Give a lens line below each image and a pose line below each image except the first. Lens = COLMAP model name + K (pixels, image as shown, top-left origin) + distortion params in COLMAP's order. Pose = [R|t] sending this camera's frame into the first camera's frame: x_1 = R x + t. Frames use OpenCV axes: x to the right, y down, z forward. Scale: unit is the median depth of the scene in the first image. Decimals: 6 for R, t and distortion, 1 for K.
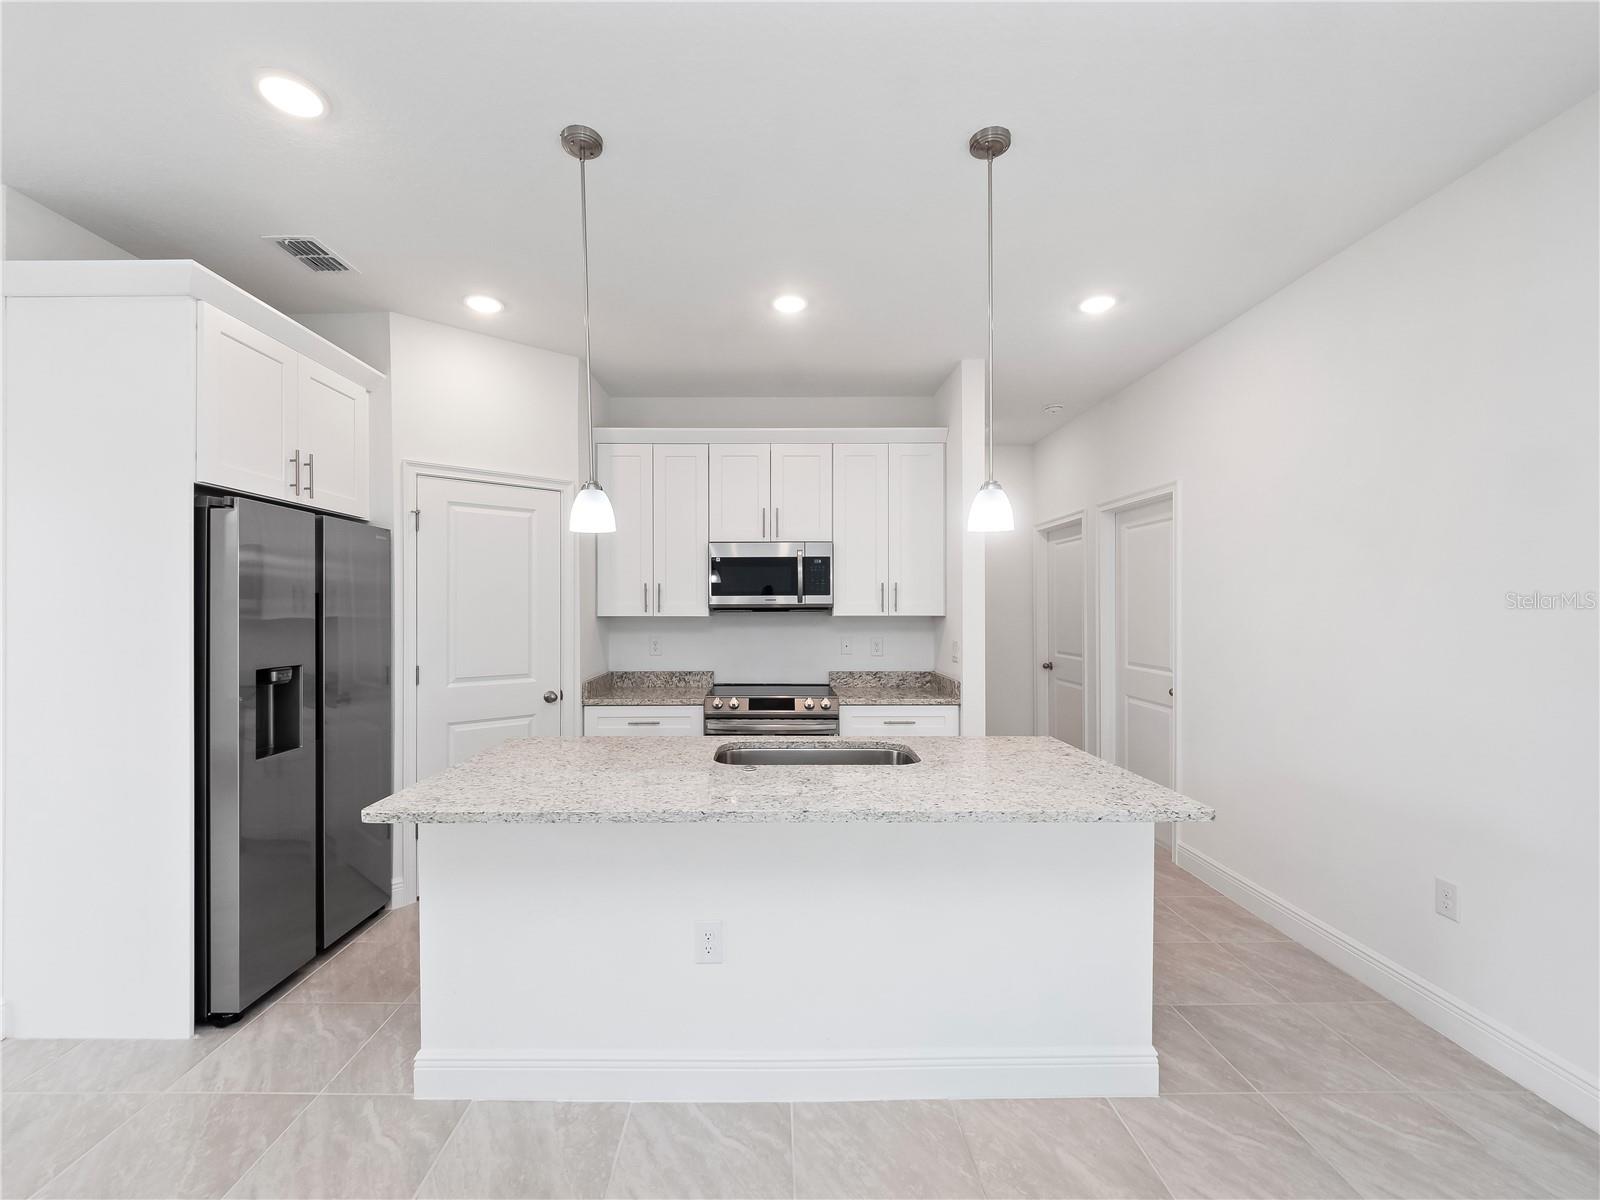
lens RADIAL K [[696.5, 0, 778.2], [0, 696.5, 608.9], [0, 0, 1]] dist [0.000705, -0.003213]
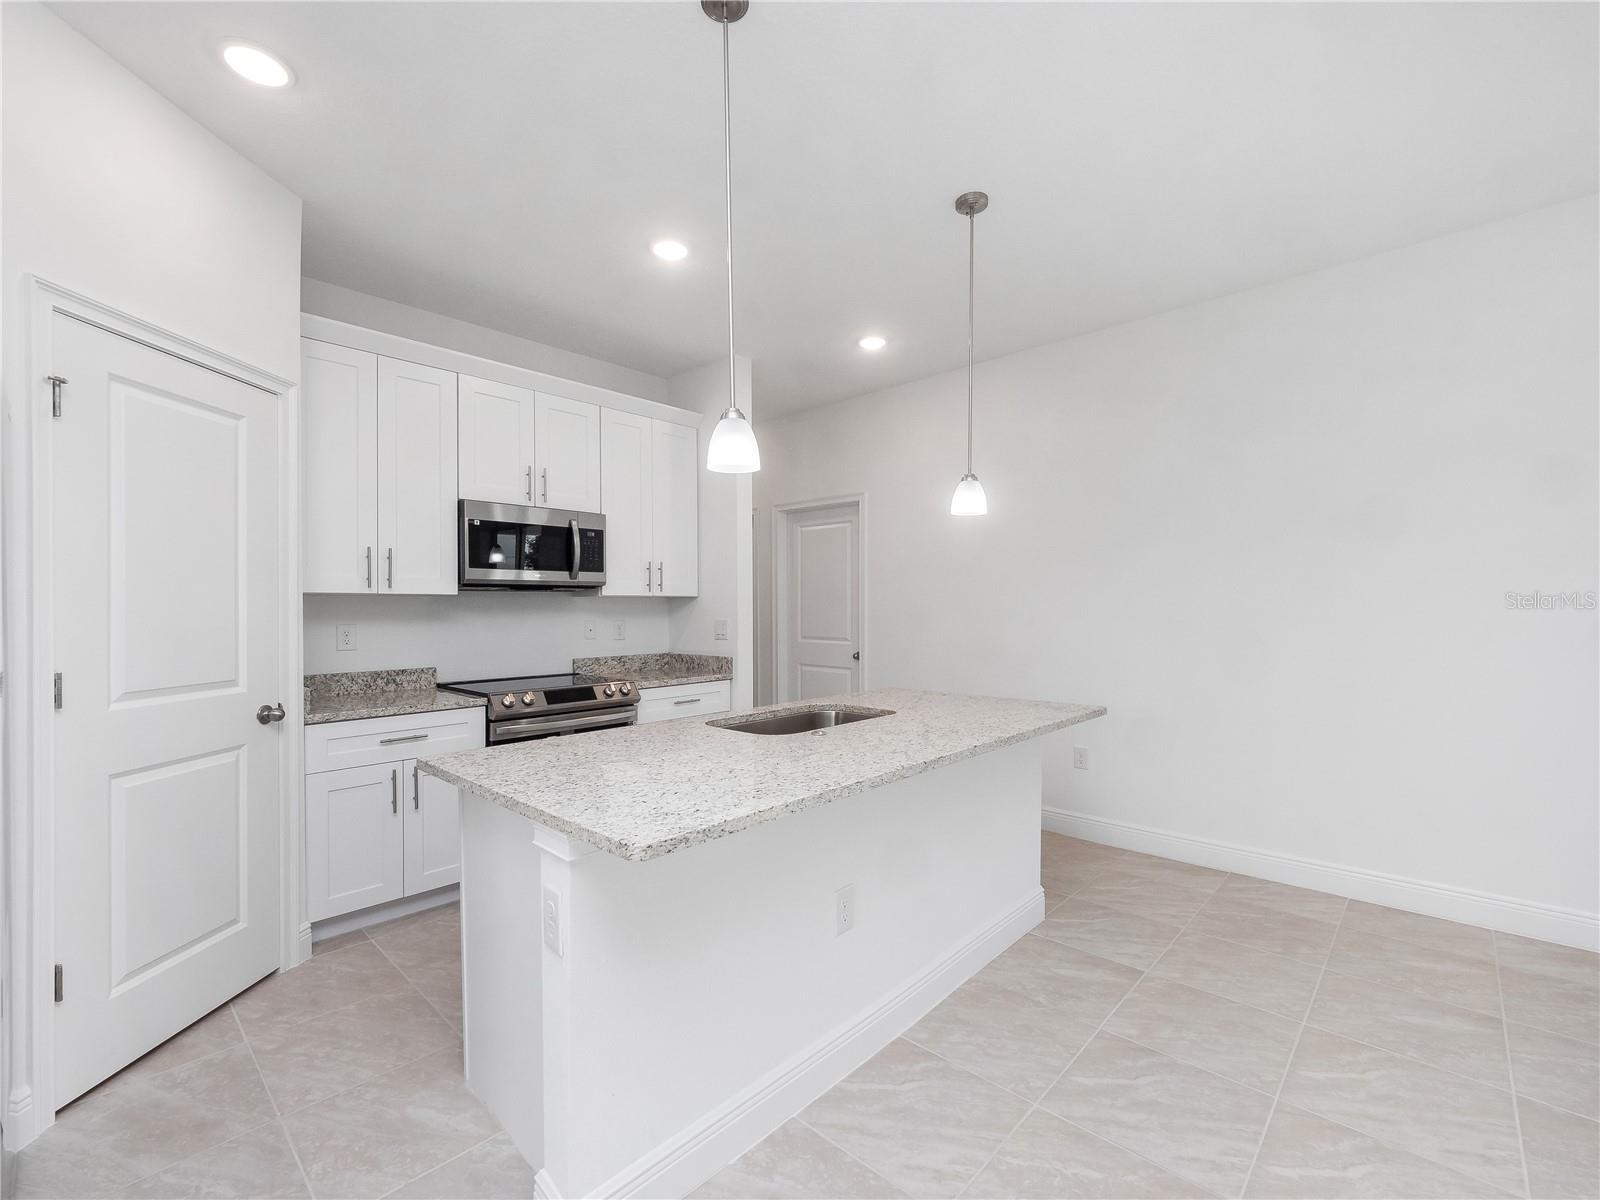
lens RADIAL K [[696.5, 0, 807.2], [0, 696.5, 604.5], [0, 0, 1]] dist [0.000705, -0.003213]
pose [[0.687694, -0.001266, 0.726000, -0.437726], [0.005475, 0.999979, -0.003443, 0.028770], [-0.725980, 0.006343, 0.687686, 0.190989]]
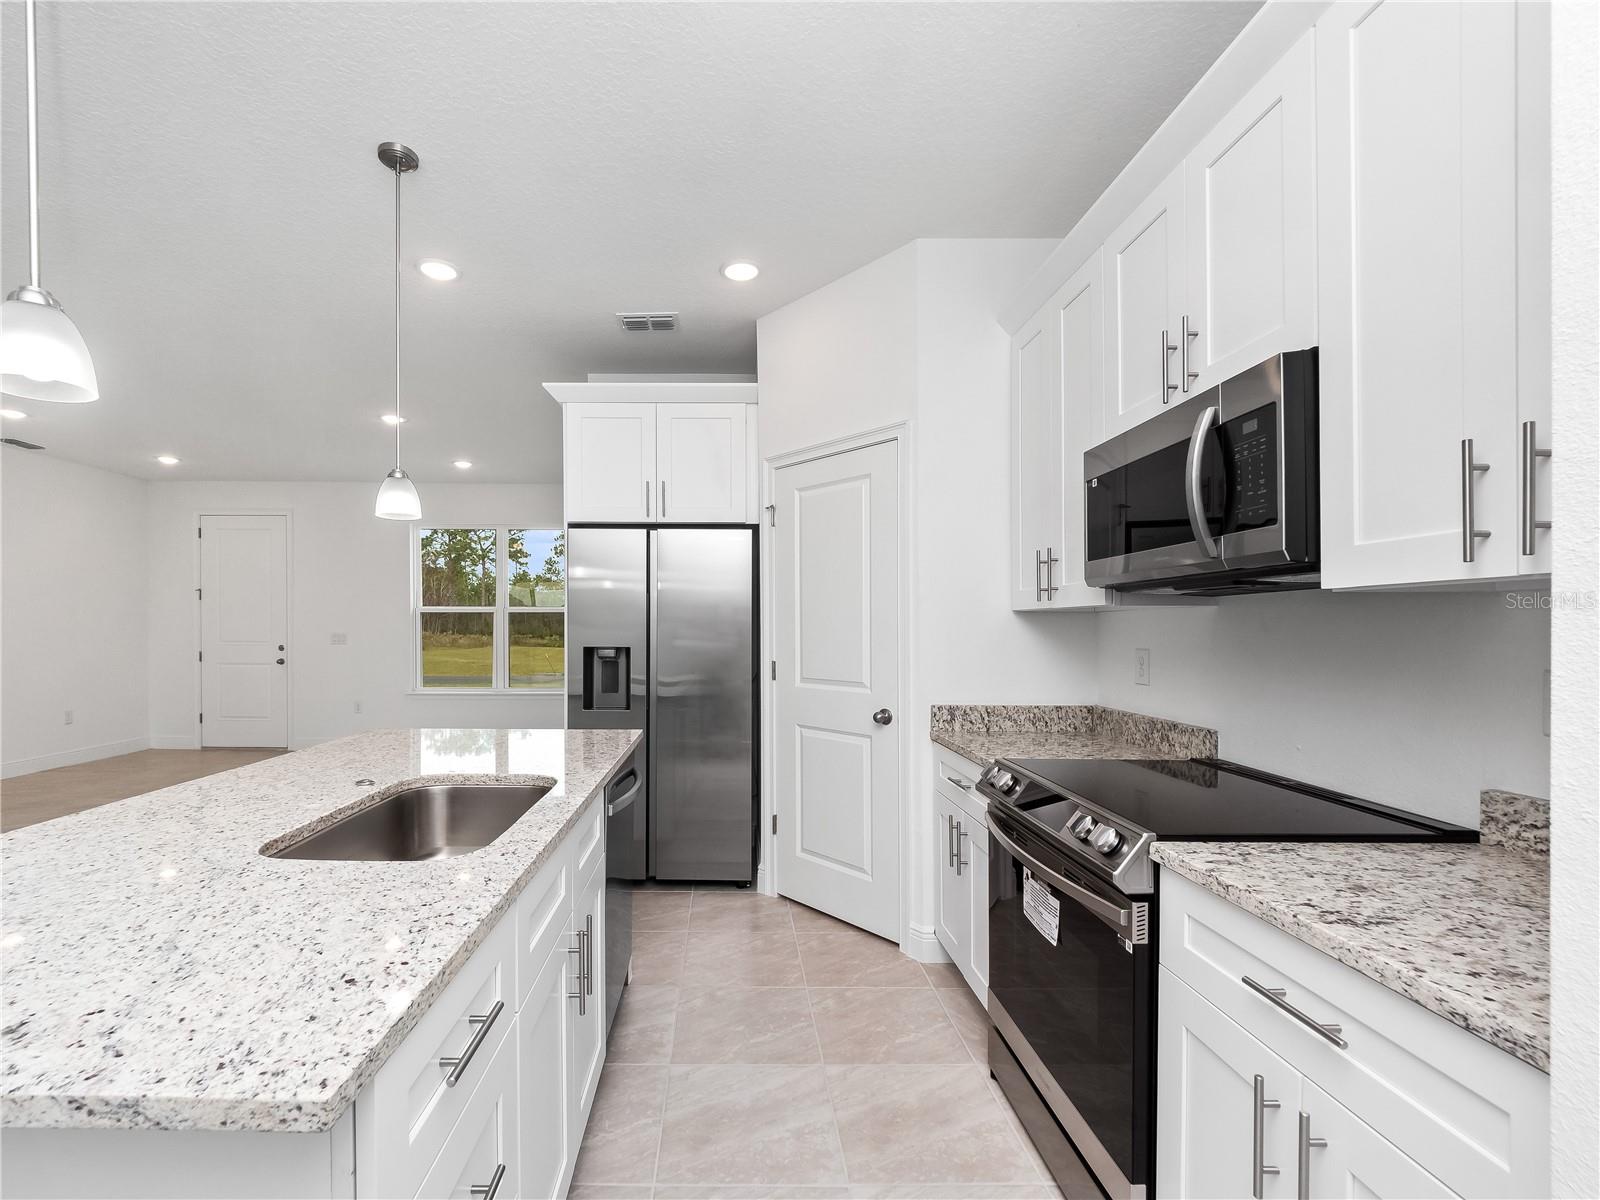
lens RADIAL K [[696.5, 0, 730.4], [0, 696.5, 628.8], [0, 0, 1]] dist [0.000705, -0.003213]
pose [[-0.013385, -0.003007, -0.999906, 0.423103], [-0.007902, 0.999965, -0.002902, 0.033051], [0.999879, 0.007863, -0.013408, 0.817979]]
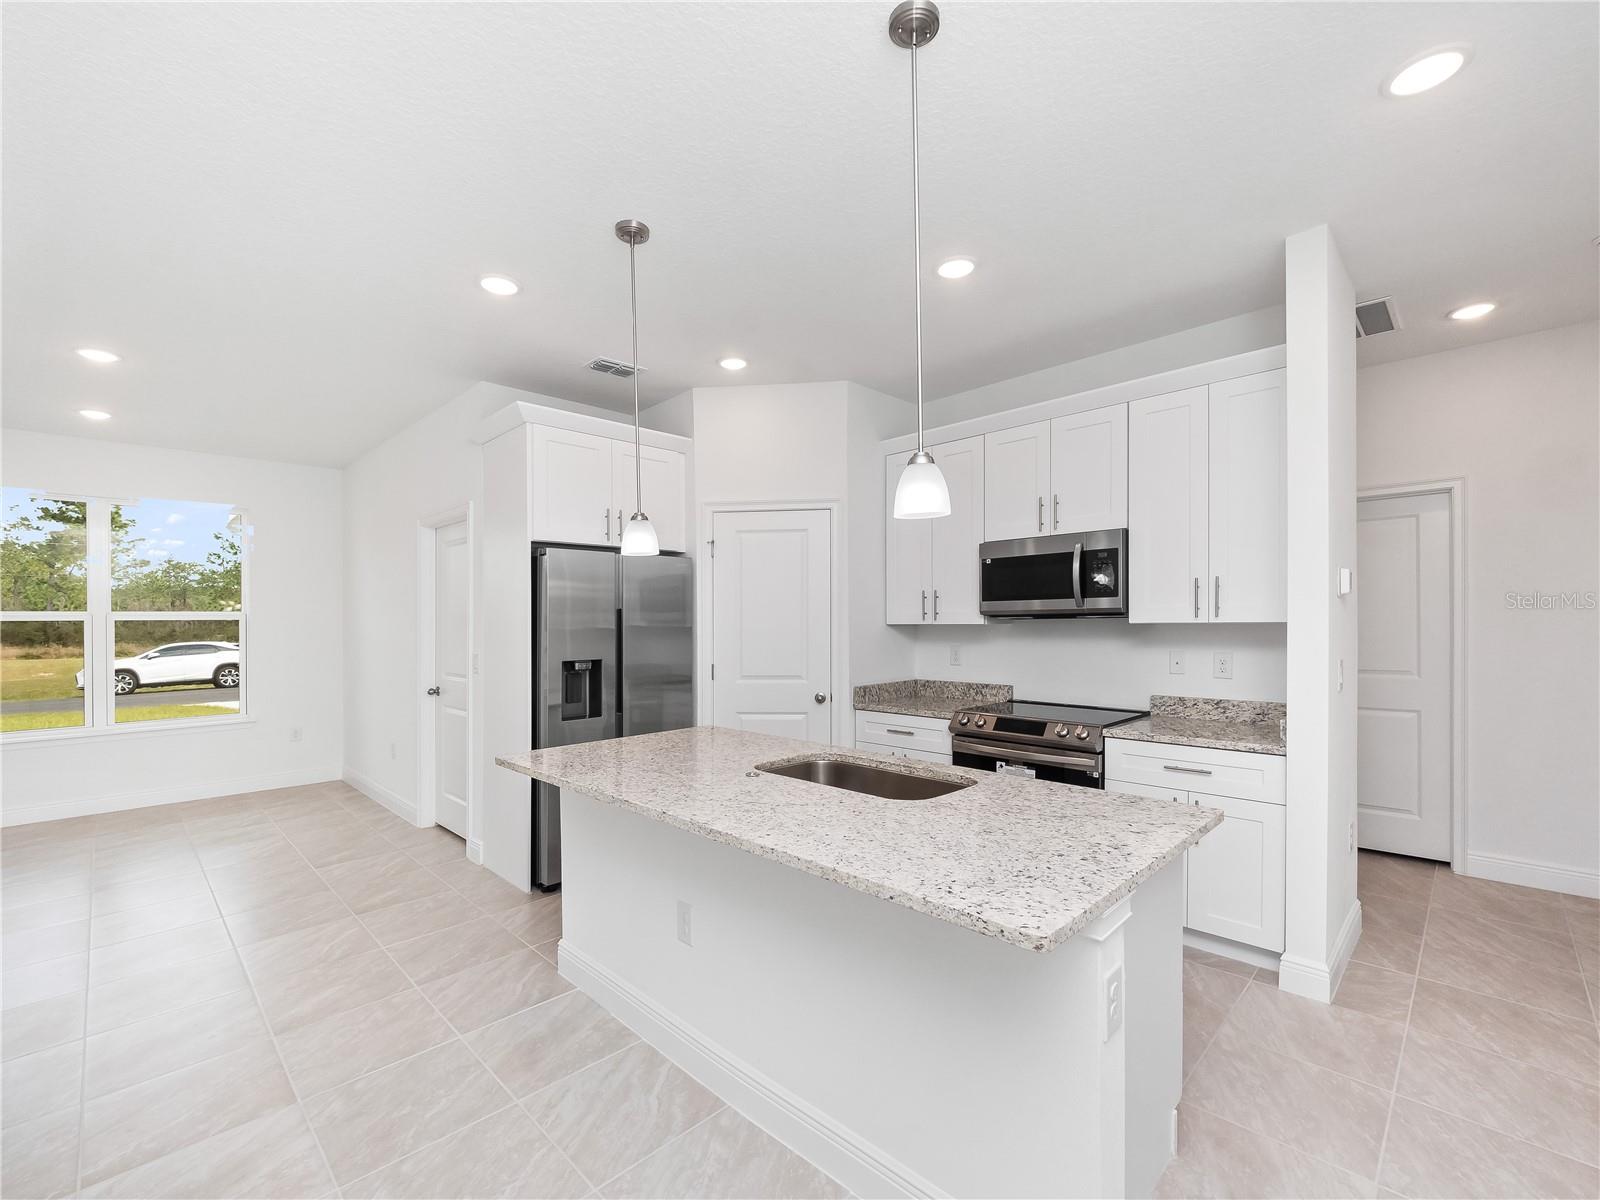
lens RADIAL K [[696.5, 0, 773.1], [0, 696.5, 623.1], [0, 0, 1]] dist [0.000705, -0.003213]
pose [[0.690766, -0.004541, -0.723064, 0.406783], [0.009372, 0.999953, 0.002674, 0.003949], [0.723018, -0.008623, 0.690775, 0.182783]]
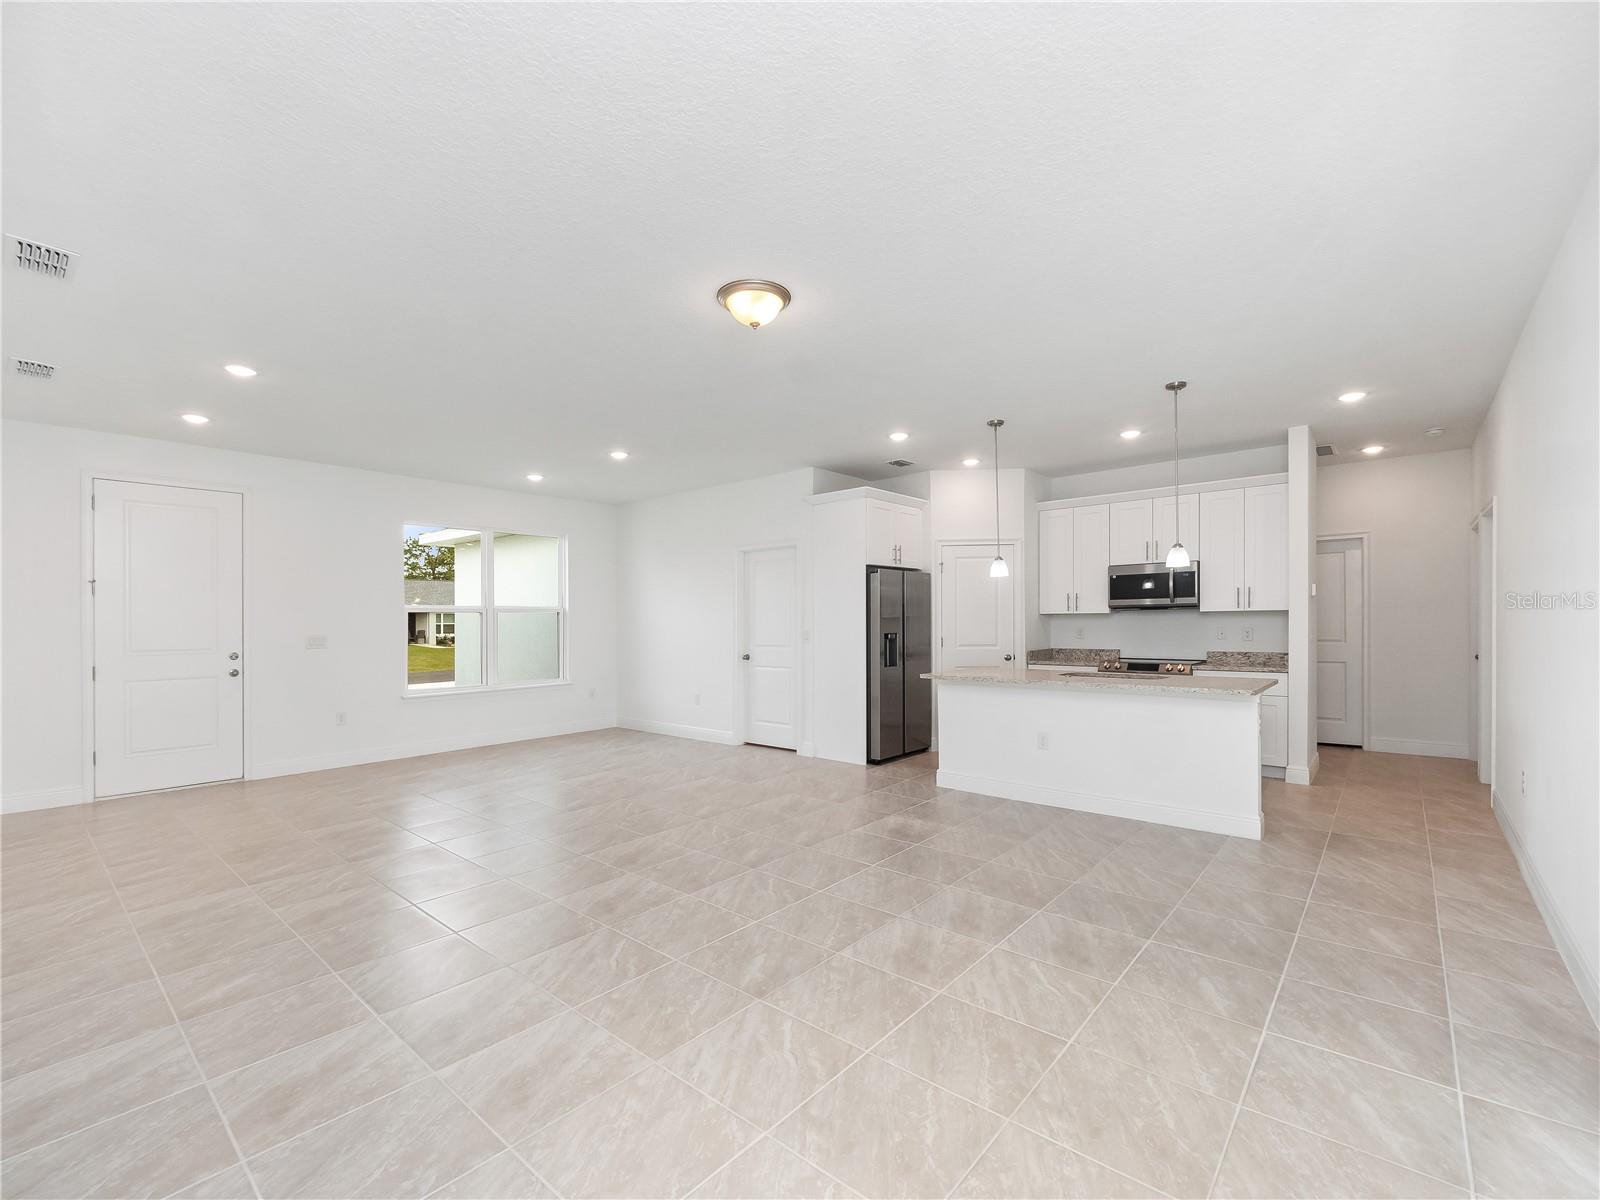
lens RADIAL K [[696.5, 0, 778.5], [0, 696.5, 623.8], [0, 0, 1]] dist [0.000705, -0.003213]
pose [[0.740327, -0.004297, -0.672233, 0.448524], [0.008802, 0.999956, 0.003301, 0.025193], [0.672189, -0.008361, 0.740332, -0.751770]]
